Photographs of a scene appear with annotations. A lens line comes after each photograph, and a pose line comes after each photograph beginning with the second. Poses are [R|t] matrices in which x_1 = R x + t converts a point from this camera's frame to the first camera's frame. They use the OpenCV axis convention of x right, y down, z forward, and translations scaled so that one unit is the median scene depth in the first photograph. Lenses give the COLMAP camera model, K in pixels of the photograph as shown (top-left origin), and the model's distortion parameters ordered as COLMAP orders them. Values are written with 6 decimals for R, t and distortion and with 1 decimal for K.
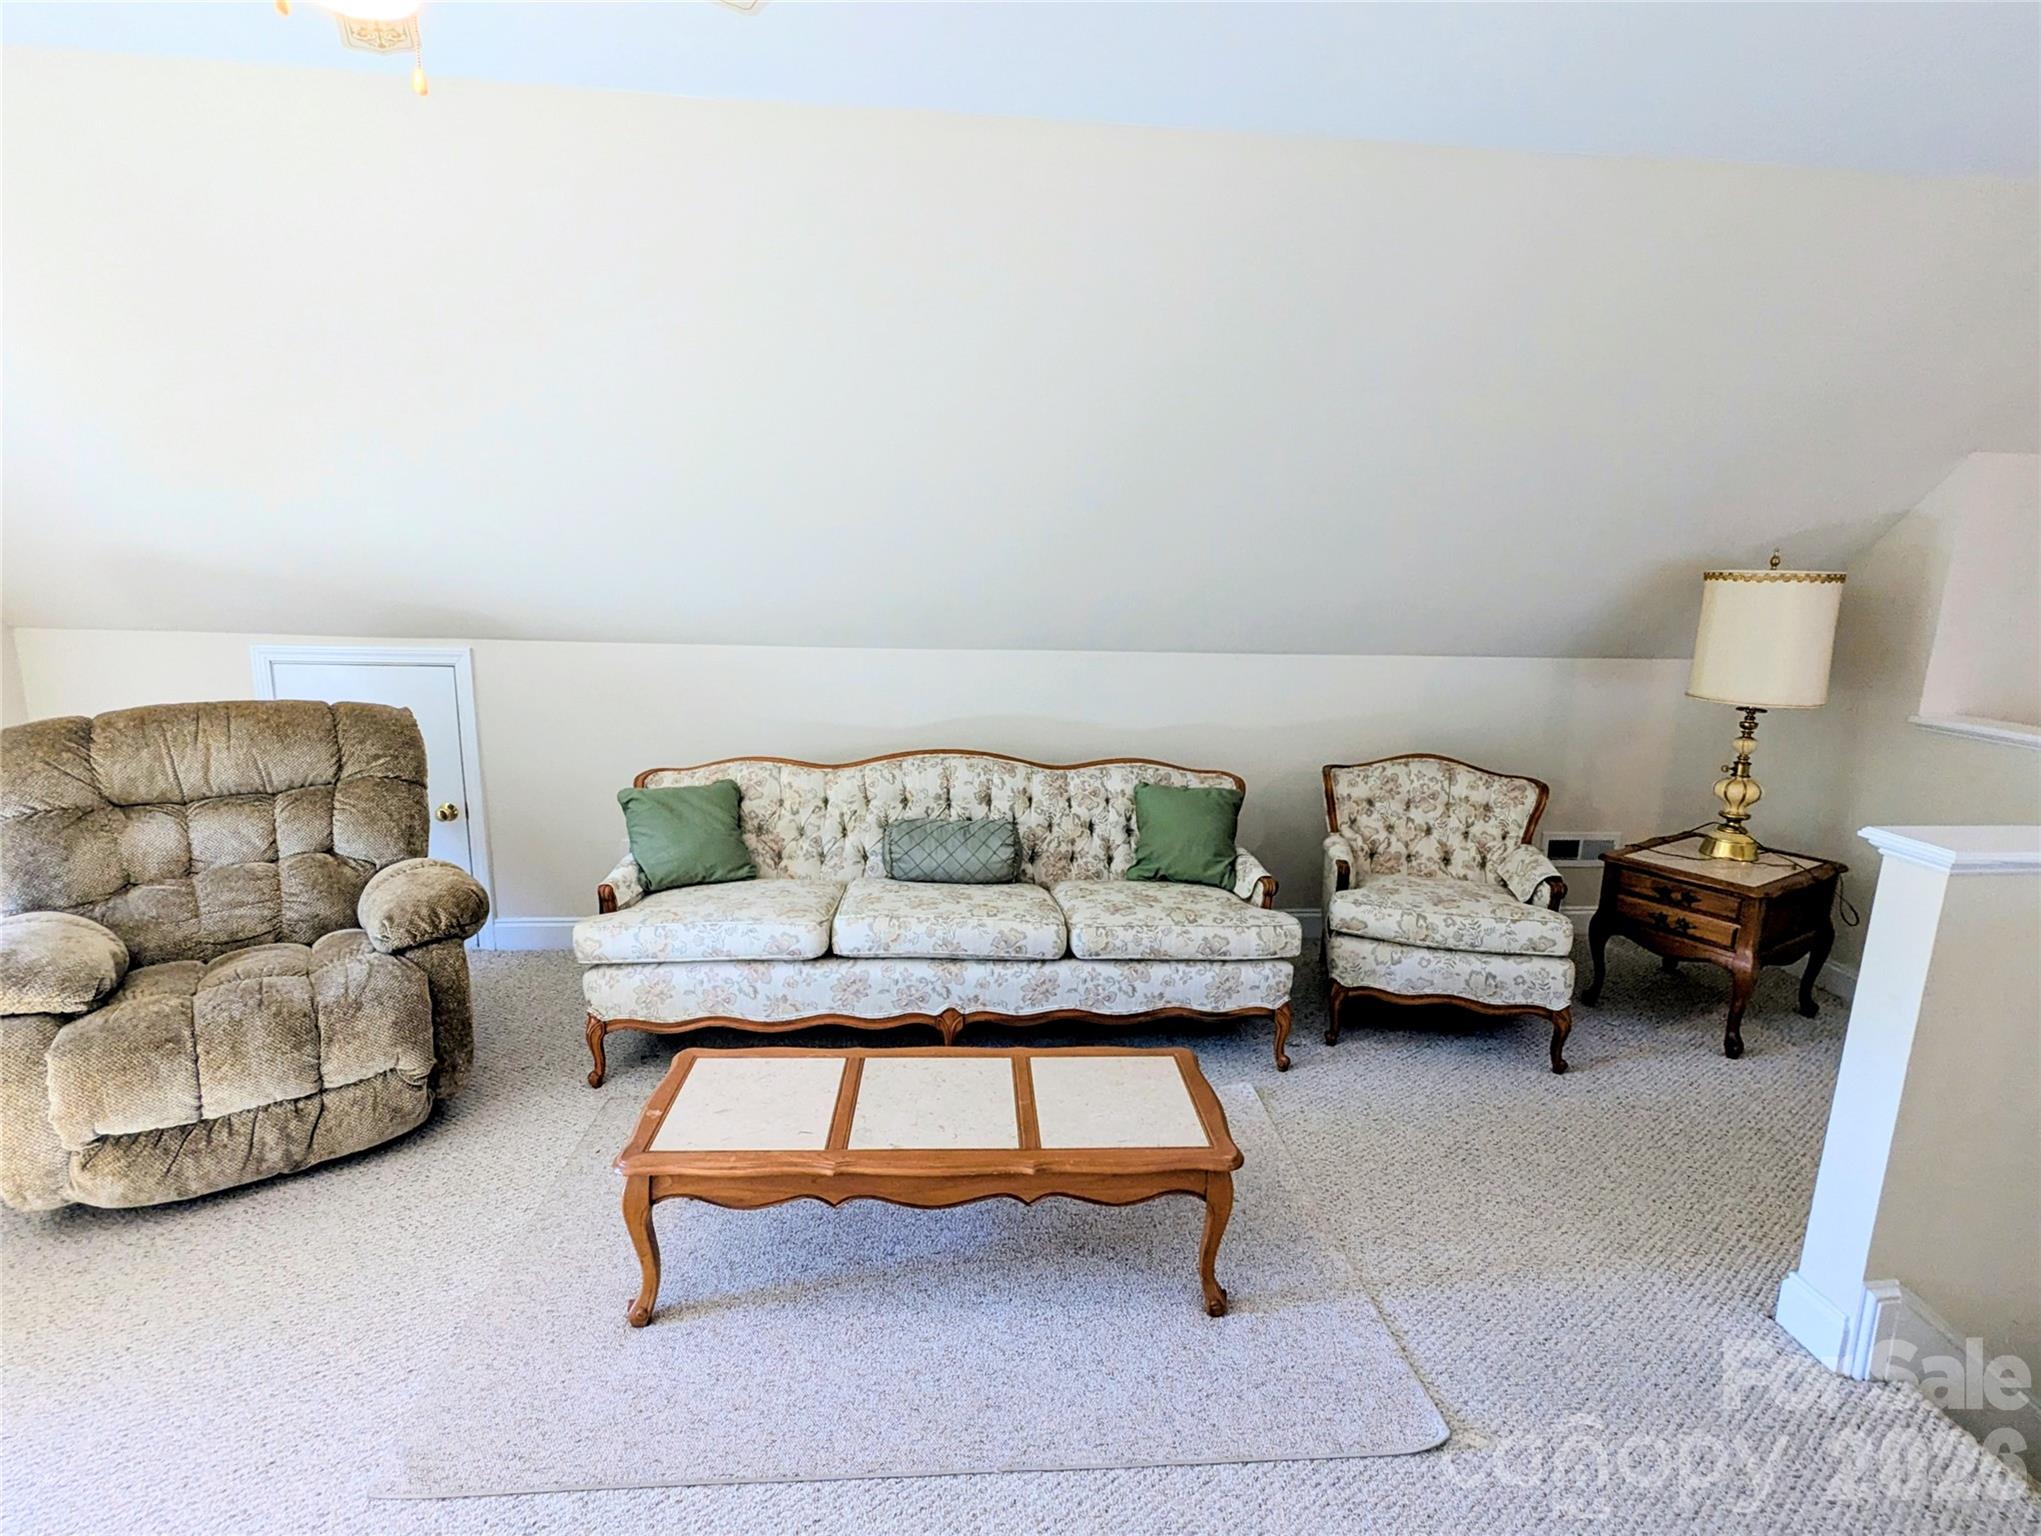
lens RADIAL K [[1009.7, 0, 1020.5], [0, 1009.7, 768.0], [0, 0, 1]] dist [-0.001488, -0.000258]
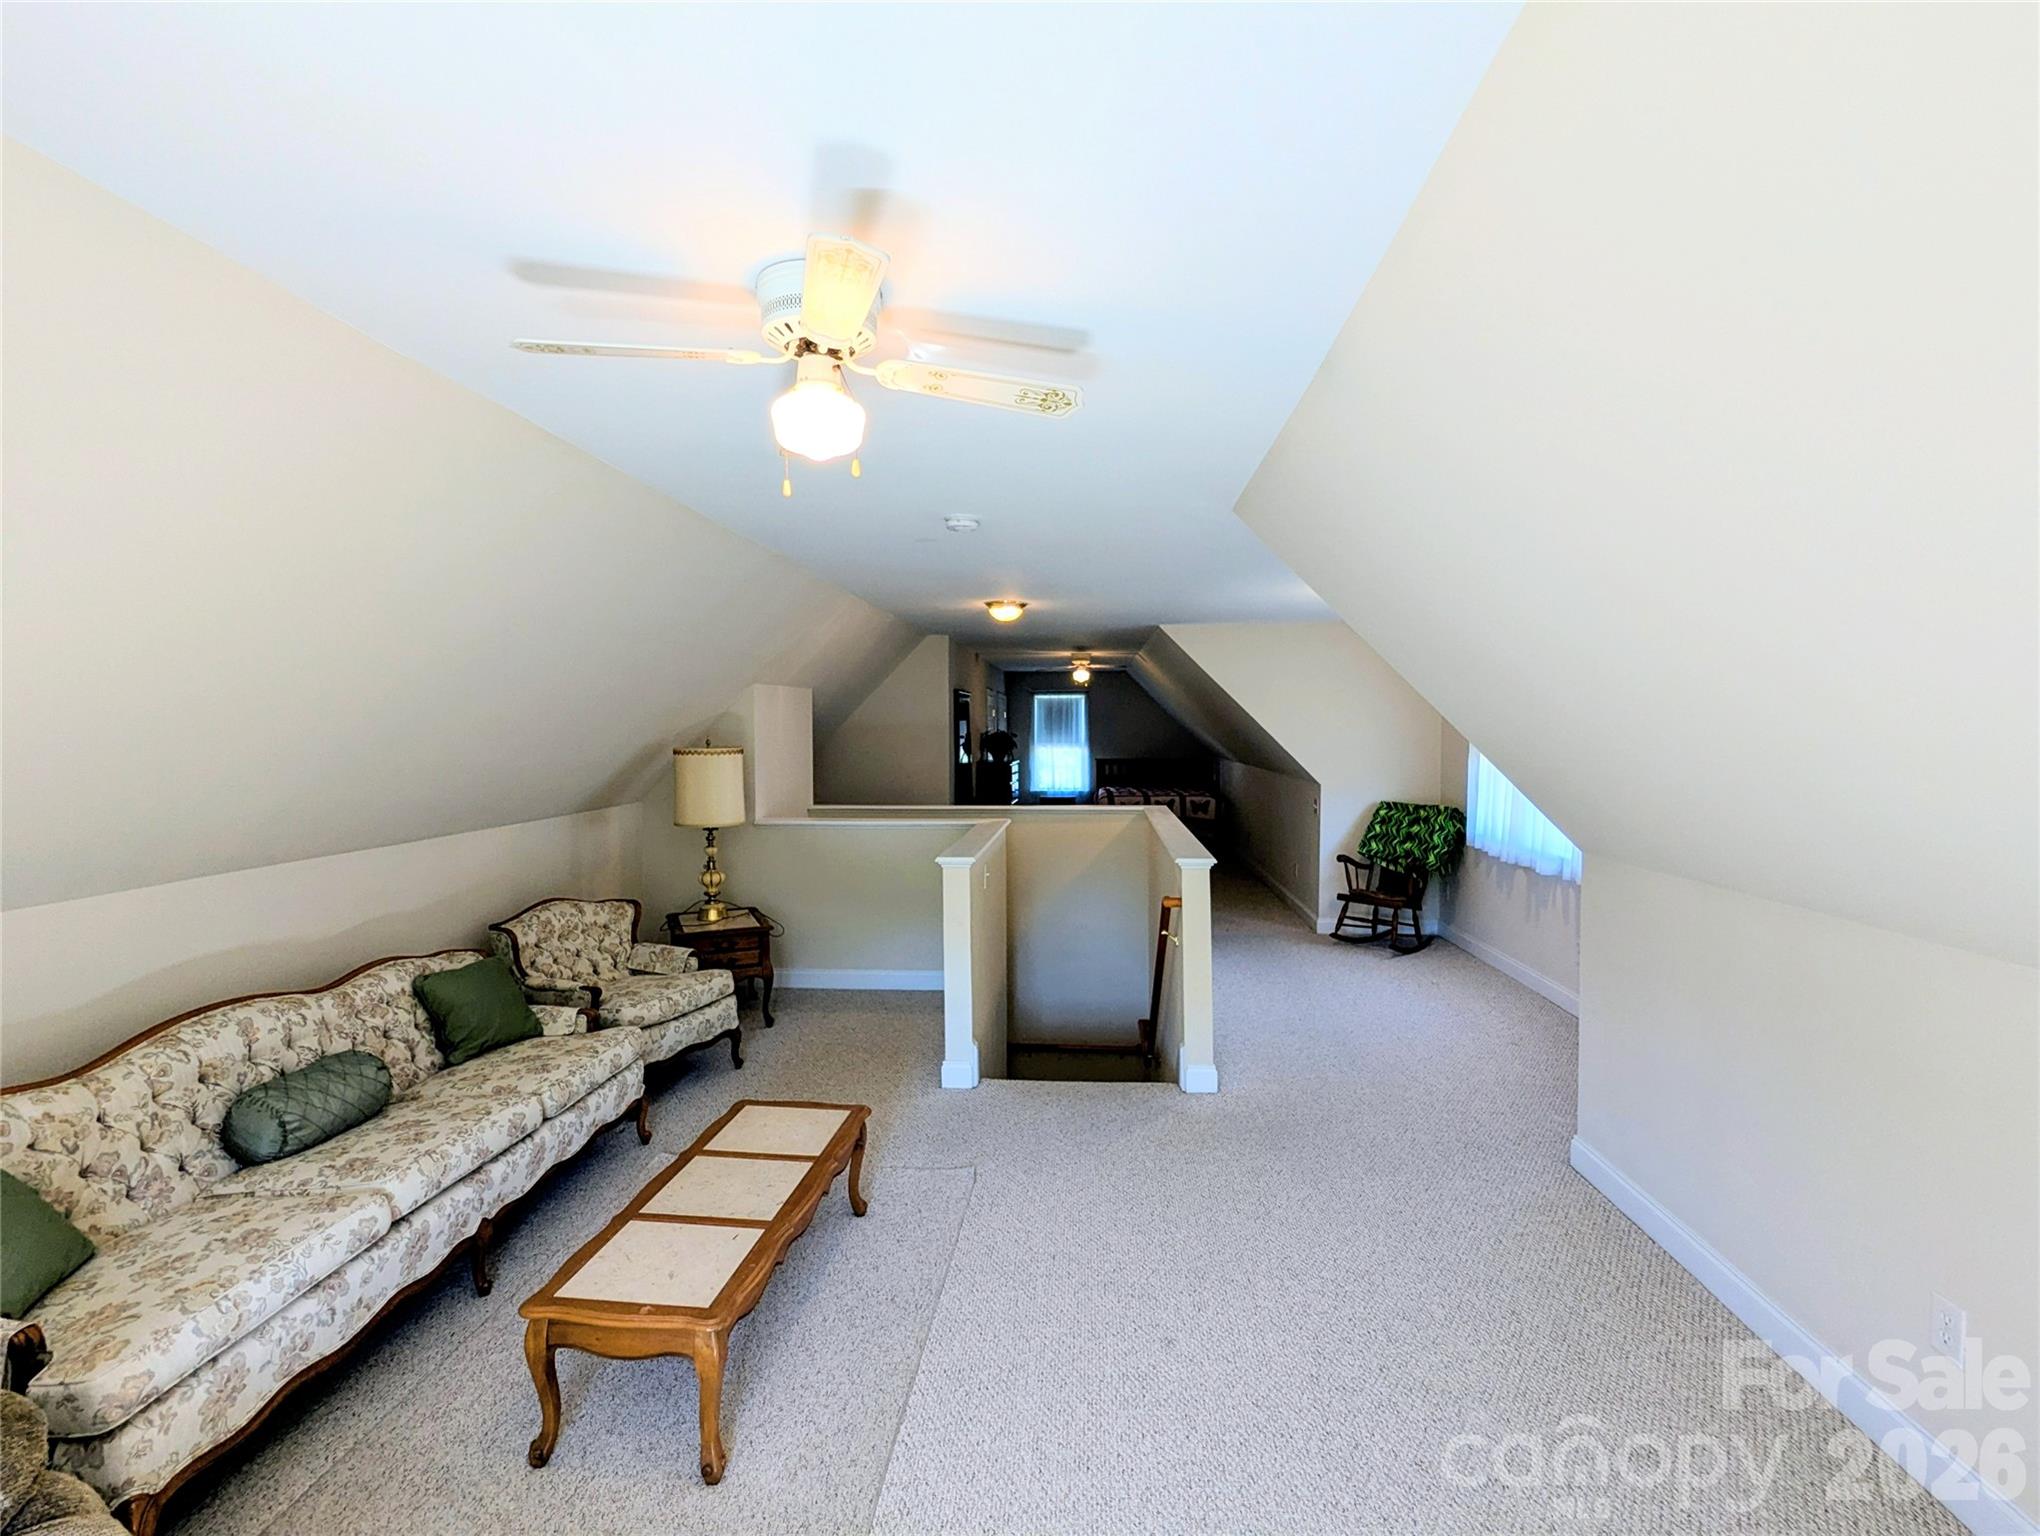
lens RADIAL K [[965.3, 0, 1020.0], [0, 965.3, 768.0], [0, 0, 1]] dist [-0.000821, 0.000040]
pose [[0.165973, -0.066513, 0.983885, -0.789254], [0.205712, 0.978108, 0.031420, -0.105209], [-0.964435, 0.197182, 0.176022, 0.206826]]
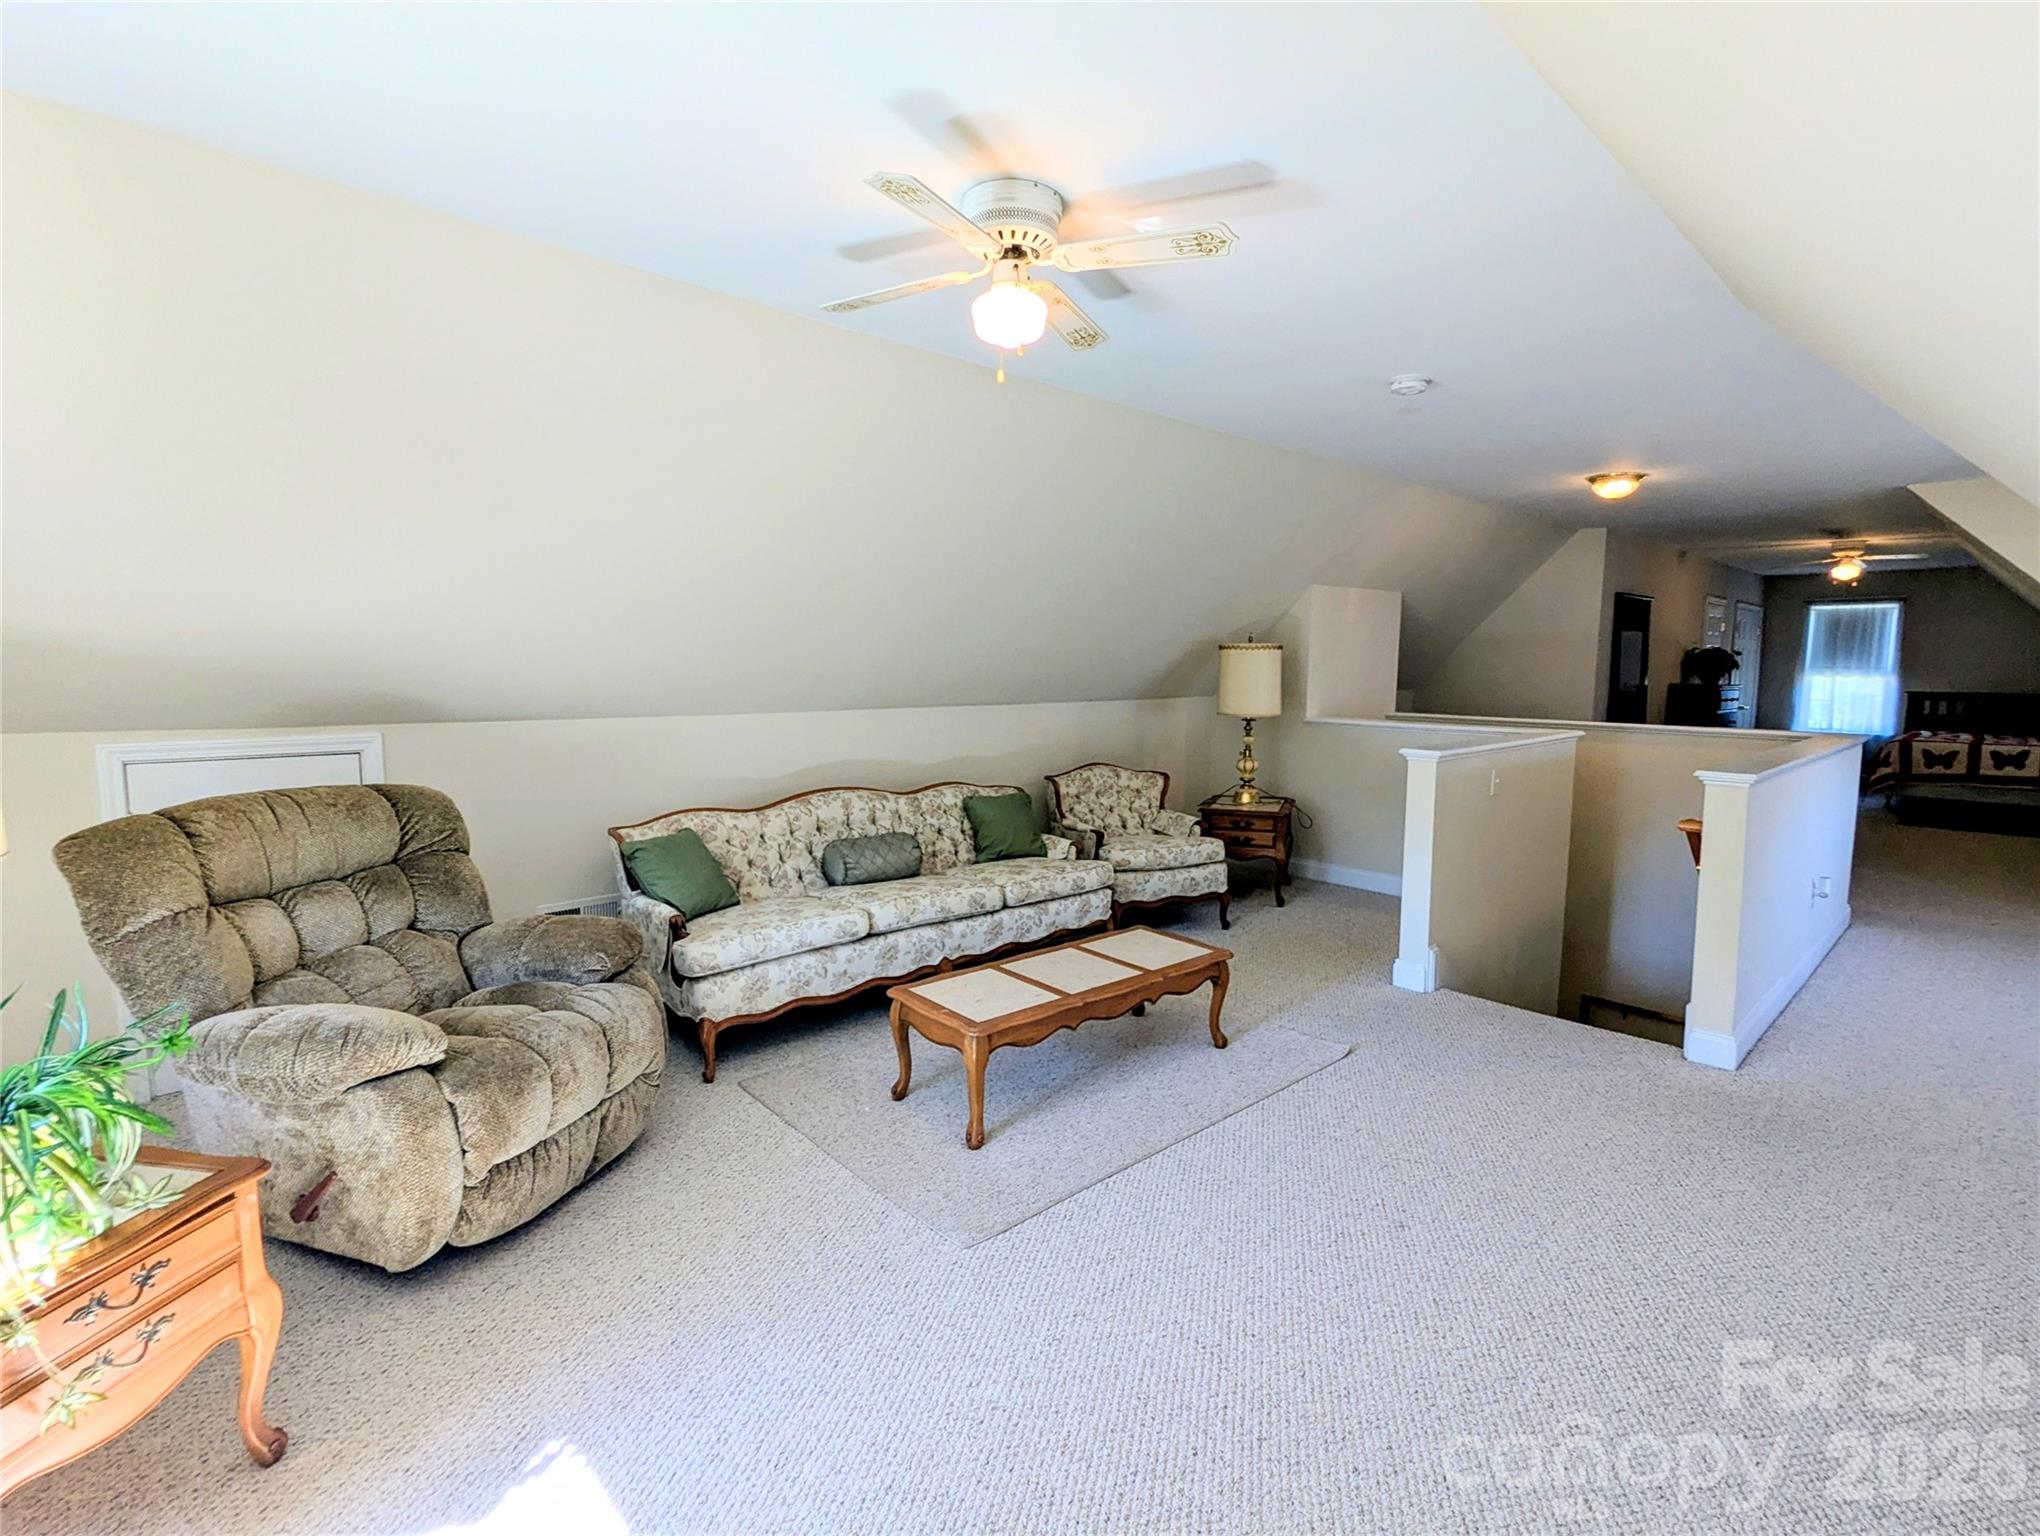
lens RADIAL K [[965.3, 0, 1020.0], [0, 965.3, 768.0], [0, 0, 1]] dist [-0.000821, 0.000040]
pose [[0.792130, -0.086134, 0.604244, -0.683855], [0.134395, 0.990309, -0.035018, 0.035142], [-0.595372, 0.108947, 0.796030, -0.135420]]
